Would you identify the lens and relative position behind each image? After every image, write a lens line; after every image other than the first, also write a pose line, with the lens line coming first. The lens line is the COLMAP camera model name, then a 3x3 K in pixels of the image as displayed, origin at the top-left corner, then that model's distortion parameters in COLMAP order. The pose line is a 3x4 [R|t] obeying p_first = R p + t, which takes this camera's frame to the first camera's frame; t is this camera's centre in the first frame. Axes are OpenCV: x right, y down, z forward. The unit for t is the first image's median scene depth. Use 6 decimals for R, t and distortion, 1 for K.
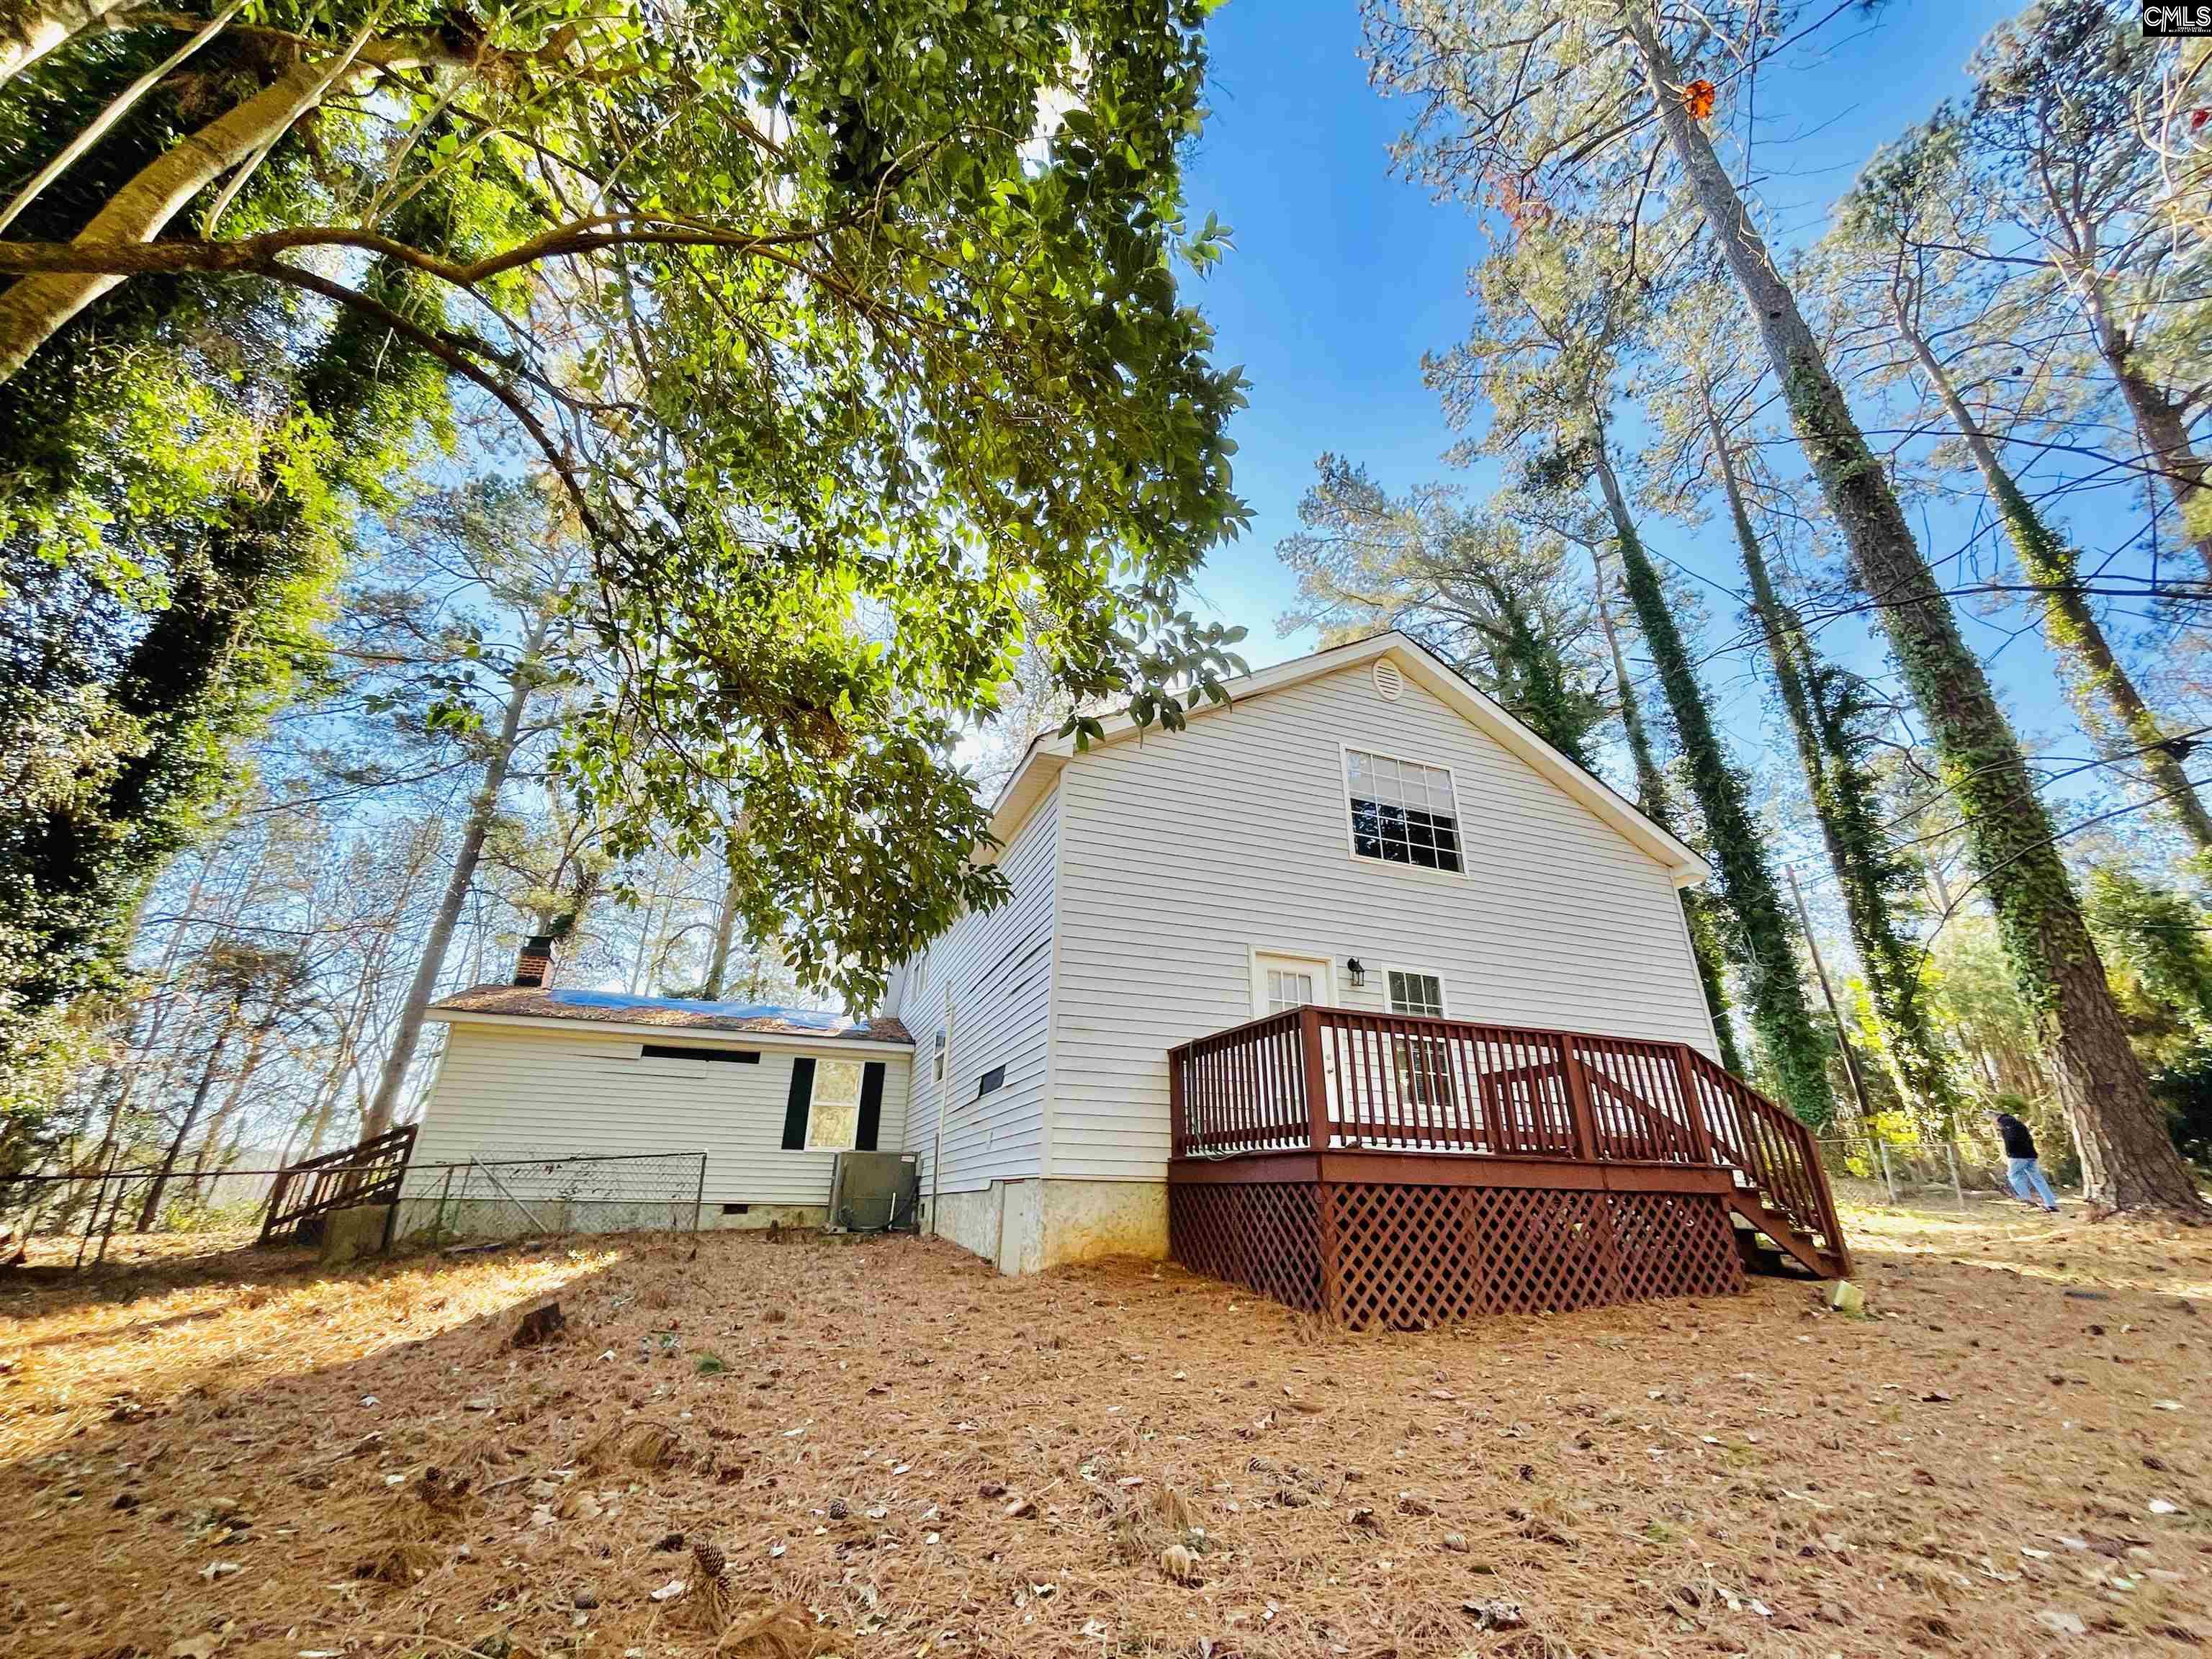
lens RADIAL K [[892.9, 0, 1097.9], [0, 892.9, 823.0], [0, 0, 1]] dist [0.009331, -0.006649]
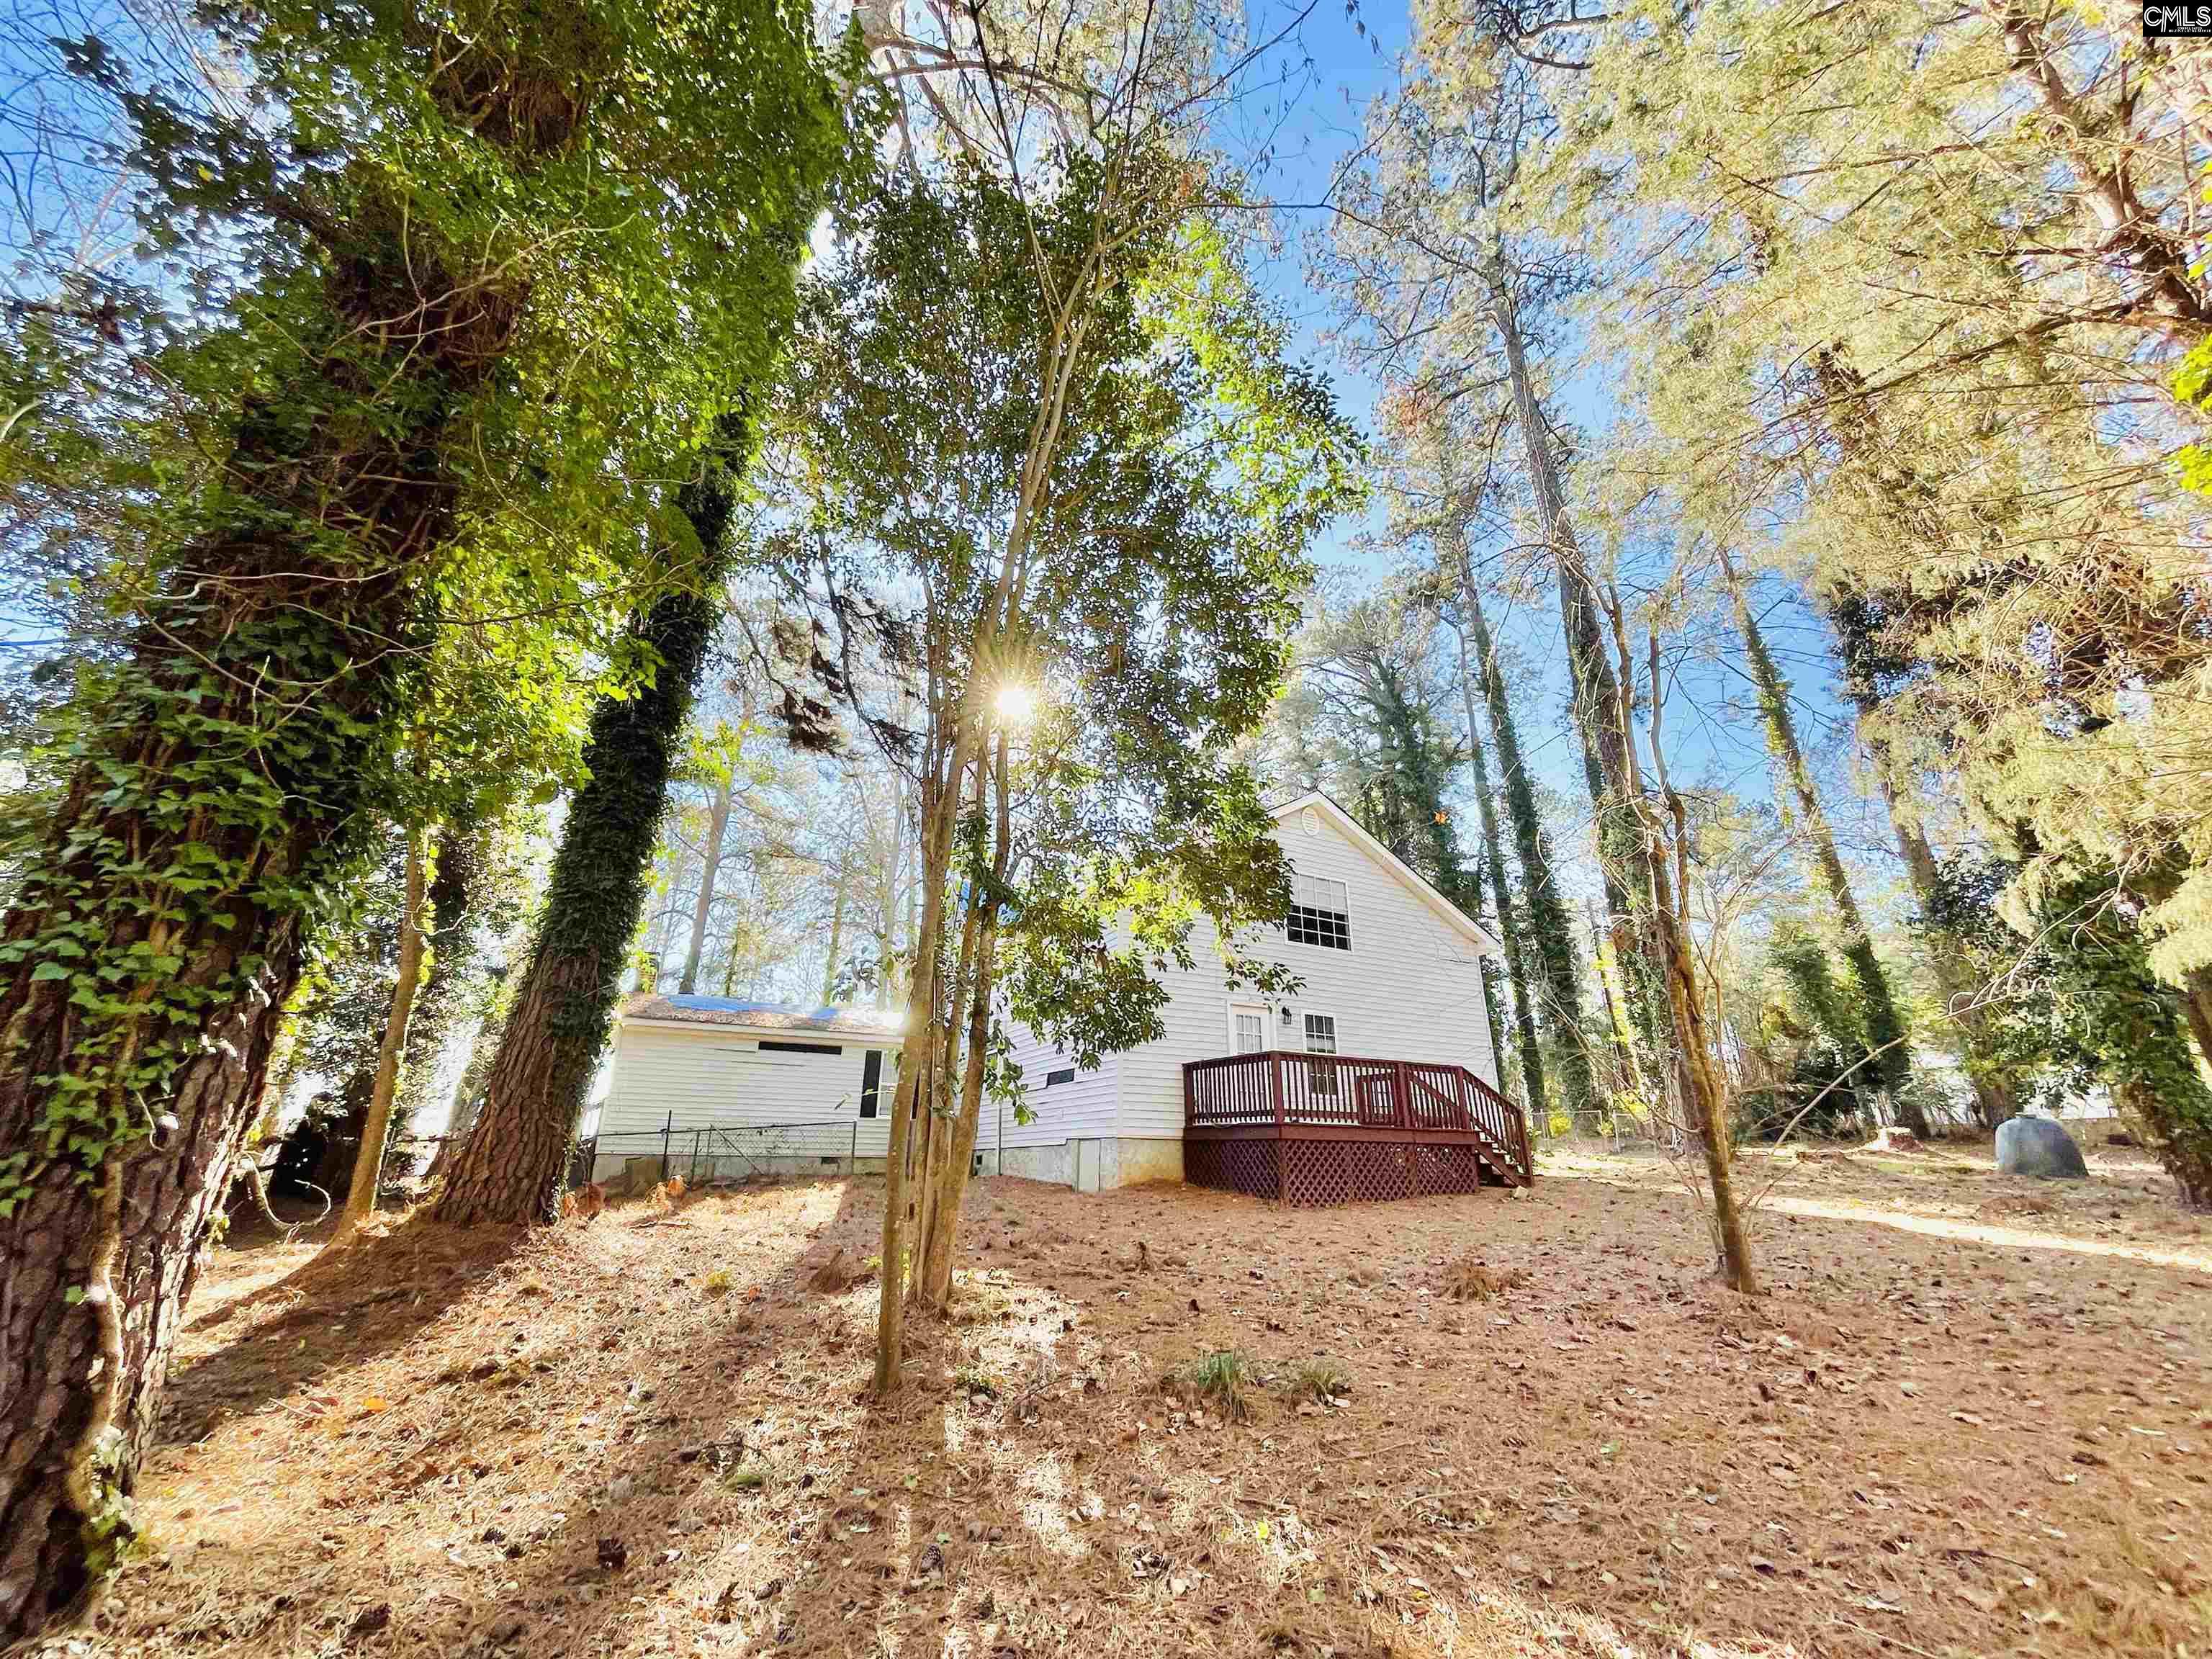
lens RADIAL K [[876.1, 0, 1106.0], [0, 876.1, 829.5], [0, 0, 1]] dist [-0.000703, -0.000002]
pose [[0.990945, 0.043697, 0.126958, -0.315898], [-0.048454, 0.998225, 0.034628, -0.260085], [-0.125219, -0.040466, 0.991303, -0.665512]]
